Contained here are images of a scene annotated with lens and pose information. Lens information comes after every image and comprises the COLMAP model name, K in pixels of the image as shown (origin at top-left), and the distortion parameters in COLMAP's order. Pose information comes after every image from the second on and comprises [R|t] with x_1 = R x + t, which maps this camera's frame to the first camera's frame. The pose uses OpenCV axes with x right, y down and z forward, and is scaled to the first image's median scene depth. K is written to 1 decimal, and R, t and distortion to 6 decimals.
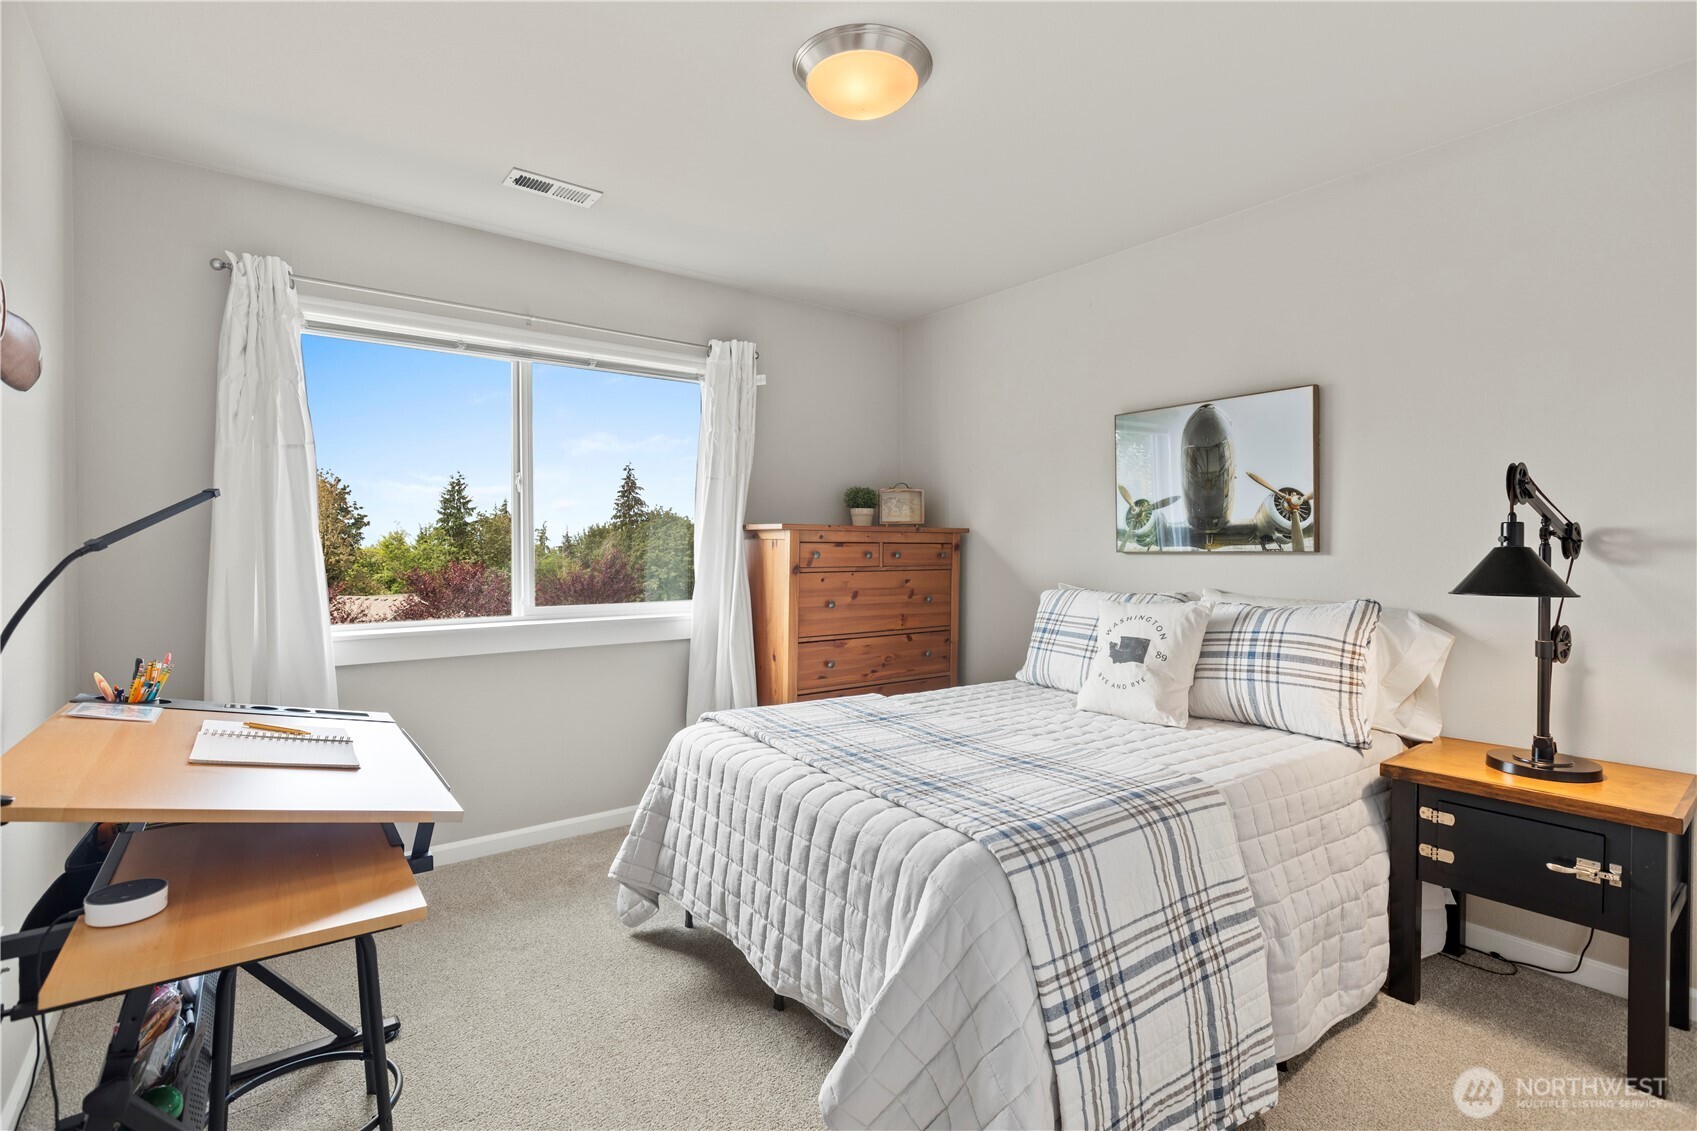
lens RADIAL K [[816.7, 0, 848.5], [0, 816.7, 565.5], [0, 0, 1]] dist [-0.015932, 0.000002]
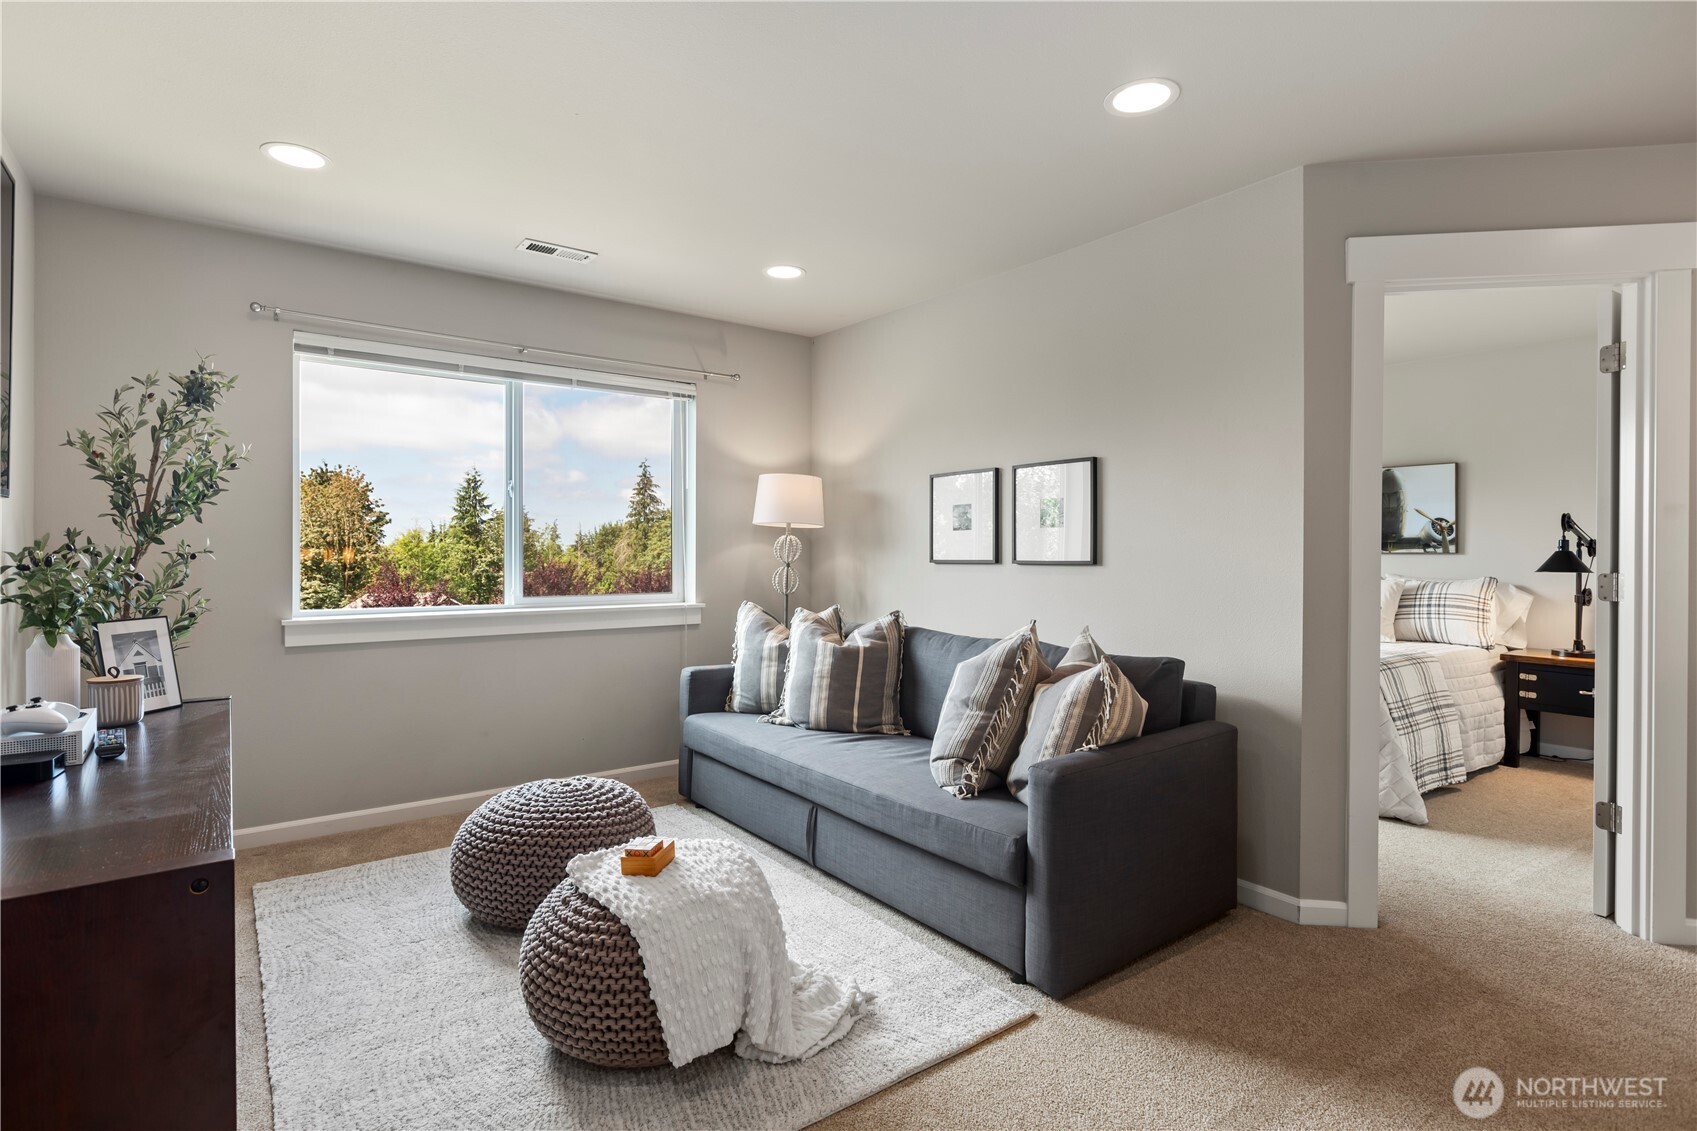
lens RADIAL K [[854.6, 0, 848.5], [0, 854.6, 565.5], [0, 0, 1]] dist [-0.015024, -0.000300]
pose [[0.999889, 0.004640, -0.014164, -0.775364], [-0.004654, 0.999989, -0.000950, 0.019814], [0.014160, 0.001016, 0.999899, -0.942476]]
